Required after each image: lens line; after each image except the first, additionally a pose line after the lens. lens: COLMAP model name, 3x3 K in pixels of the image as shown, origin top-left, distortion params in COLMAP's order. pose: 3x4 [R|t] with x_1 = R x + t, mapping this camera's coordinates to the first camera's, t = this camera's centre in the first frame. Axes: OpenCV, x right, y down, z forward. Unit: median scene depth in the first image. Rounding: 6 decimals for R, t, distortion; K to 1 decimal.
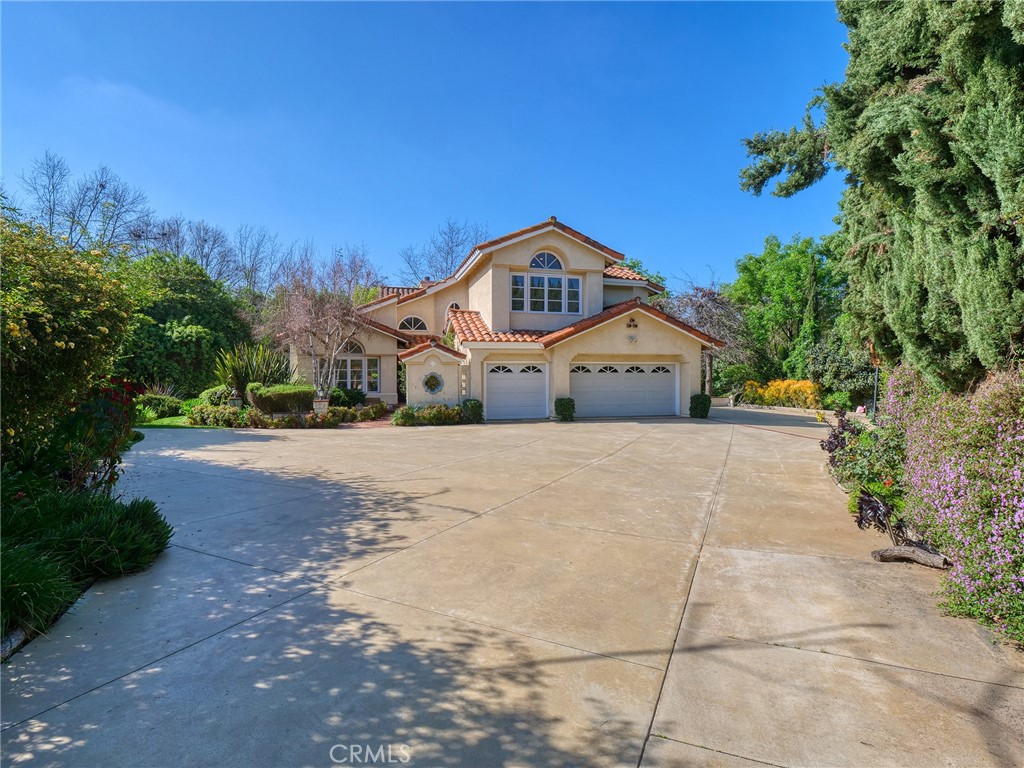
lens RADIAL K [[501.0, 0, 511.3], [0, 501.0, 378.6], [0, 0, 1]] dist [-0.016643, 0.000002]
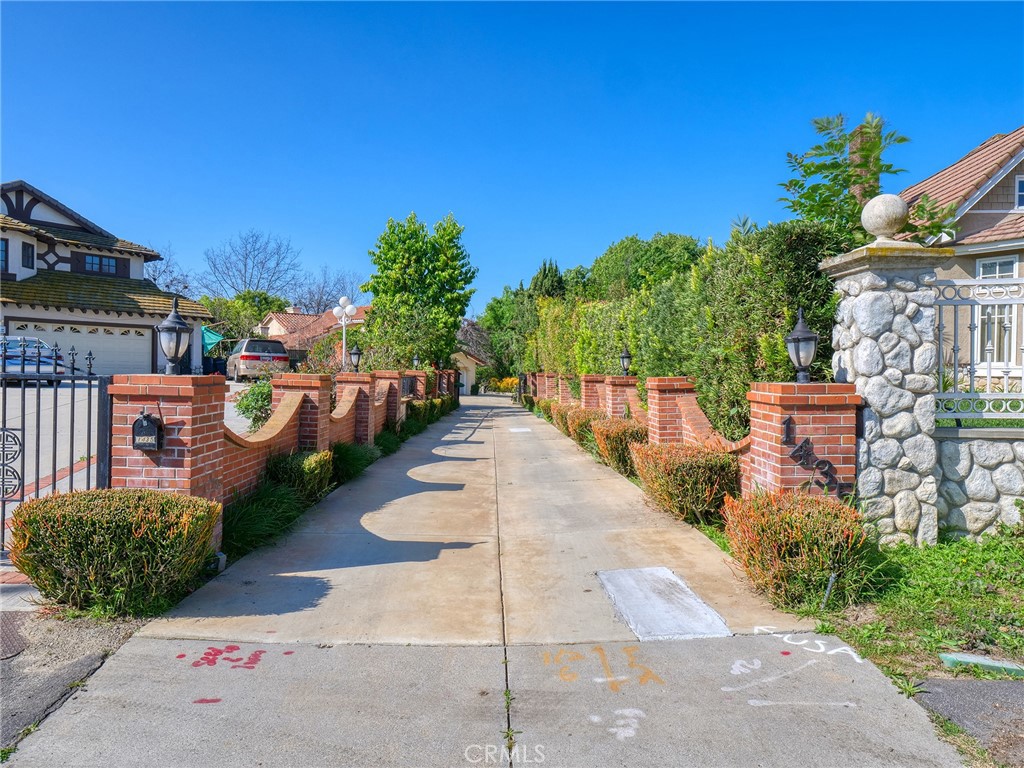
lens RADIAL K [[657.5, 0, 512.0], [0, 657.5, 384.0], [0, 0, 1]] dist [-0.000003, -0.000013]
pose [[0.883455, 0.008475, 0.468440, -0.534319], [-0.019145, 0.999654, 0.018020, -0.016668], [-0.468125, -0.024888, 0.883312, -1.048709]]
